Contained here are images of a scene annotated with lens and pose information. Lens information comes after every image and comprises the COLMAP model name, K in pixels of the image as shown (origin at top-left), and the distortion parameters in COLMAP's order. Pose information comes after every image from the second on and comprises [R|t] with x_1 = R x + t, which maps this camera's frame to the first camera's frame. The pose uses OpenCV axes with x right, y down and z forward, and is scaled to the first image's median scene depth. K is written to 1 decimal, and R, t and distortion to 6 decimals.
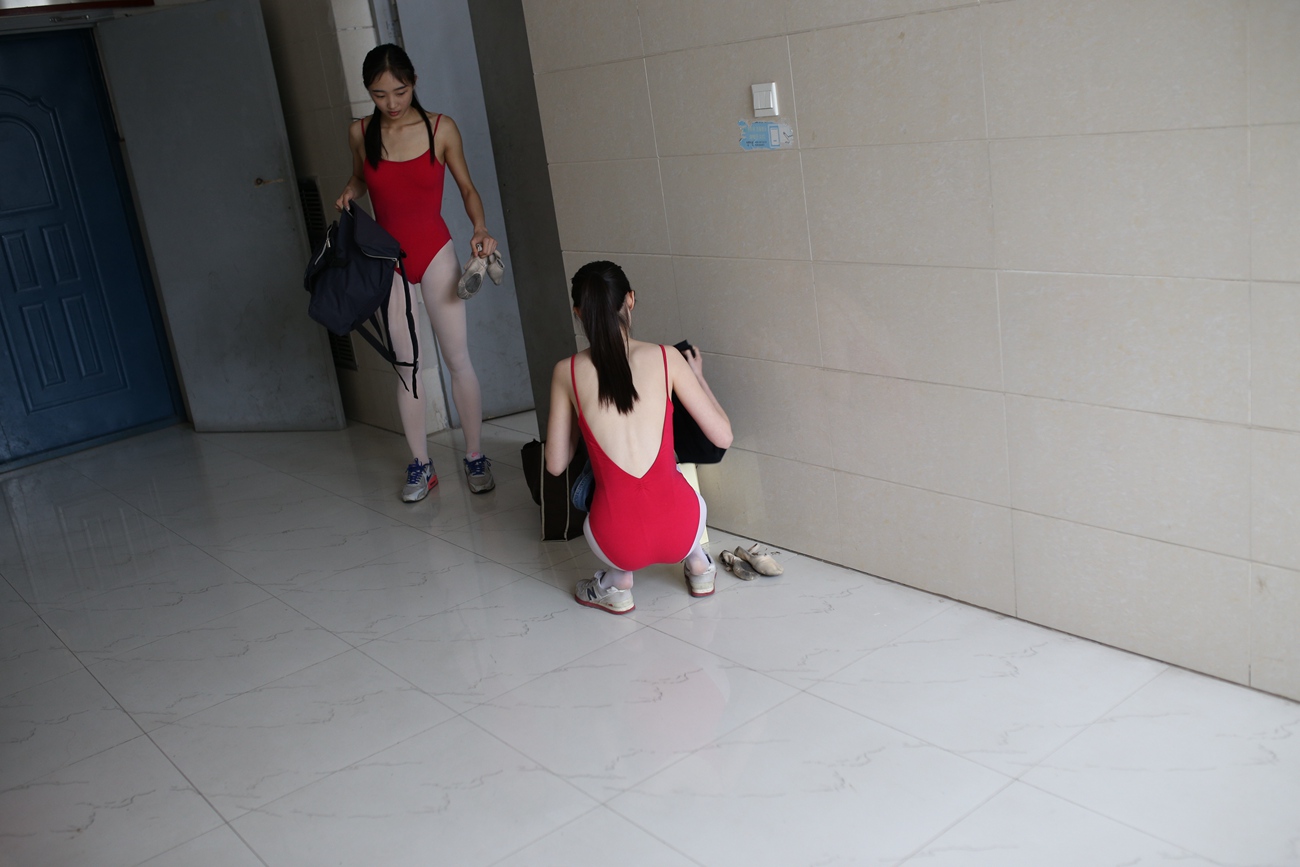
lens RADIAL K [[1246.2, 0, 650.0], [0, 1246.2, 433.5], [0, 0, 1]] dist [-0.075013, 0.100846]
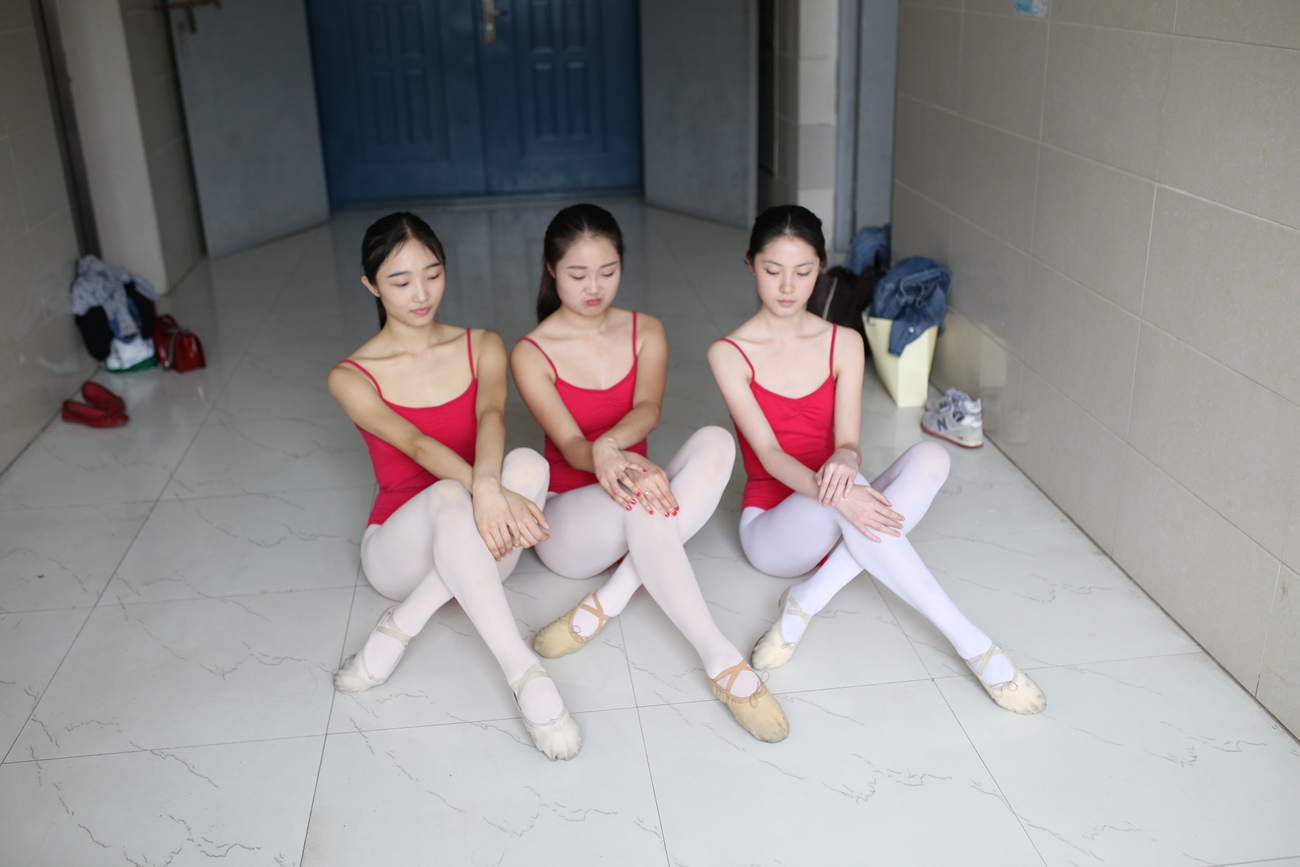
lens RADIAL K [[1246.2, 0, 650.0], [0, 1246.2, 433.5], [0, 0, 1]] dist [-0.075013, 0.100846]
pose [[0.851569, 0.298041, -0.431279, 0.417209], [-0.237443, 0.952727, 0.189559, -0.040231], [0.467387, -0.059018, 0.882081, 0.015327]]
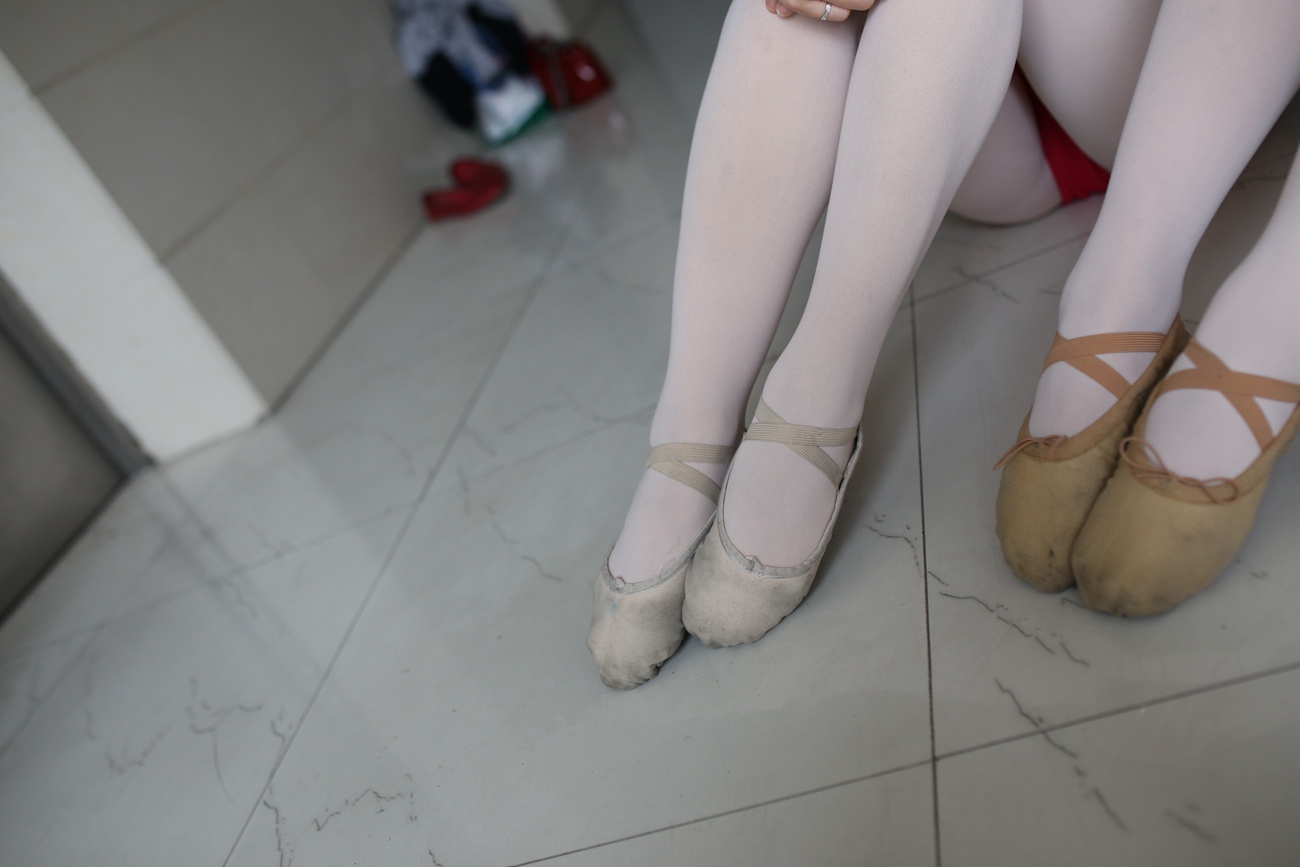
lens RADIAL K [[1246.2, 0, 650.0], [0, 1246.2, 433.5], [0, 0, 1]] dist [-0.075013, 0.100846]
pose [[0.646028, 0.166266, -0.744985, 0.067747], [0.189821, 0.910335, 0.367776, 0.202359], [0.739335, -0.379007, 0.556541, 0.483903]]
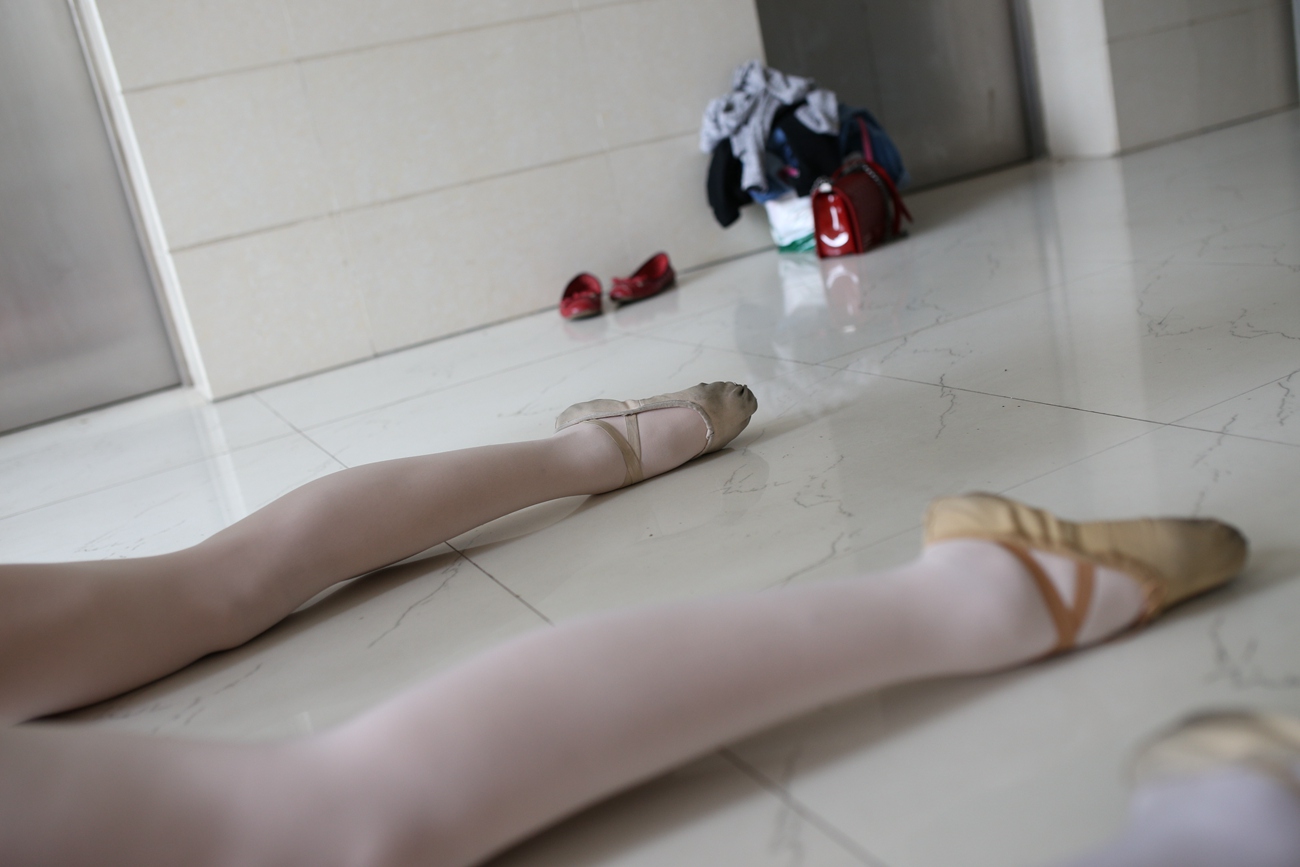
lens RADIAL K [[1246.2, 0, 650.0], [0, 1246.2, 433.5], [0, 0, 1]] dist [-0.075013, 0.100846]
pose [[-0.188130, 0.423392, -0.886198, 0.100435], [-0.050618, 0.896930, 0.439265, 0.044111], [0.980839, 0.127497, -0.147308, 1.150128]]
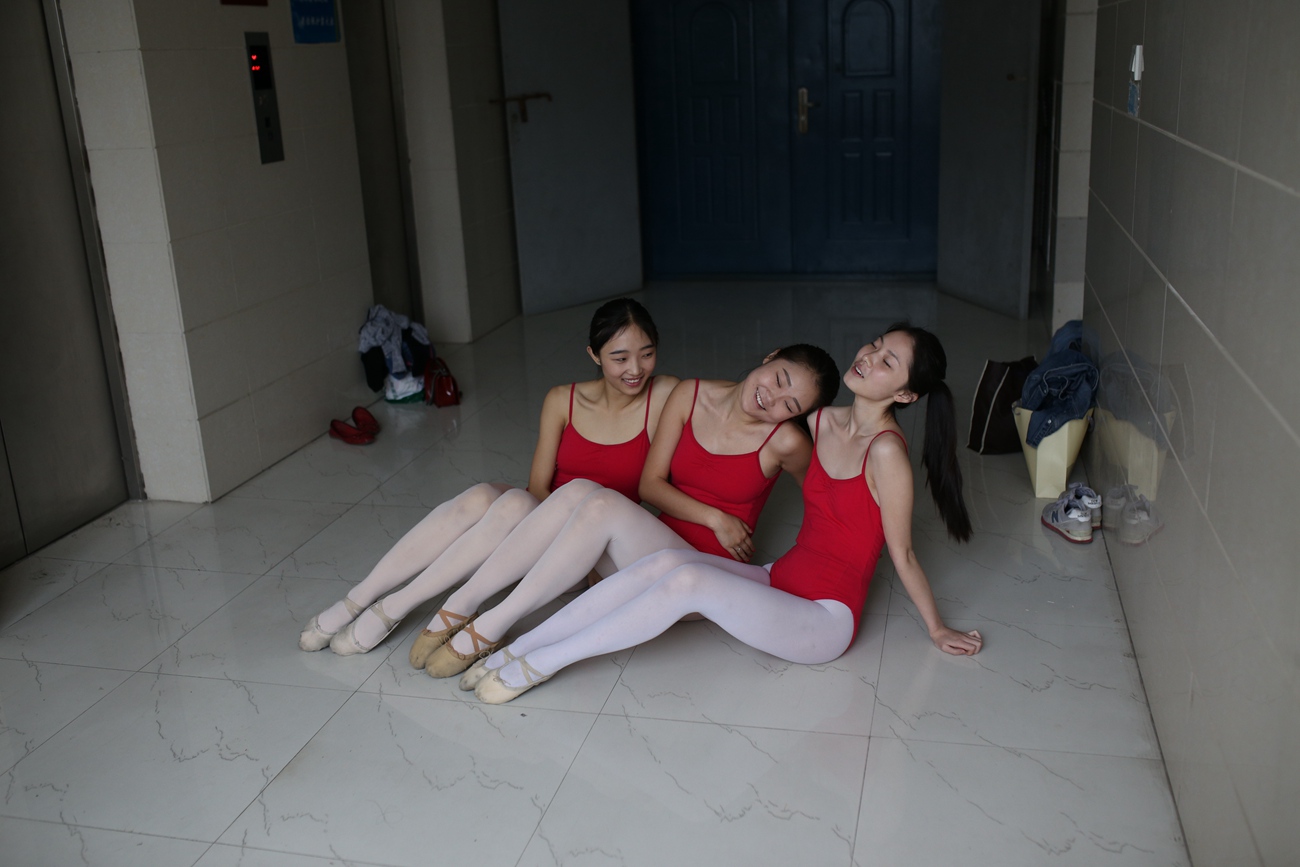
lens RADIAL K [[1246.2, 0, 650.0], [0, 1246.2, 433.5], [0, 0, 1]] dist [-0.075013, 0.100846]
pose [[0.613148, 0.337726, -0.714136, 0.749503], [-0.261746, 0.939795, 0.219712, -0.130652], [0.745344, 0.052206, 0.664633, 0.123422]]
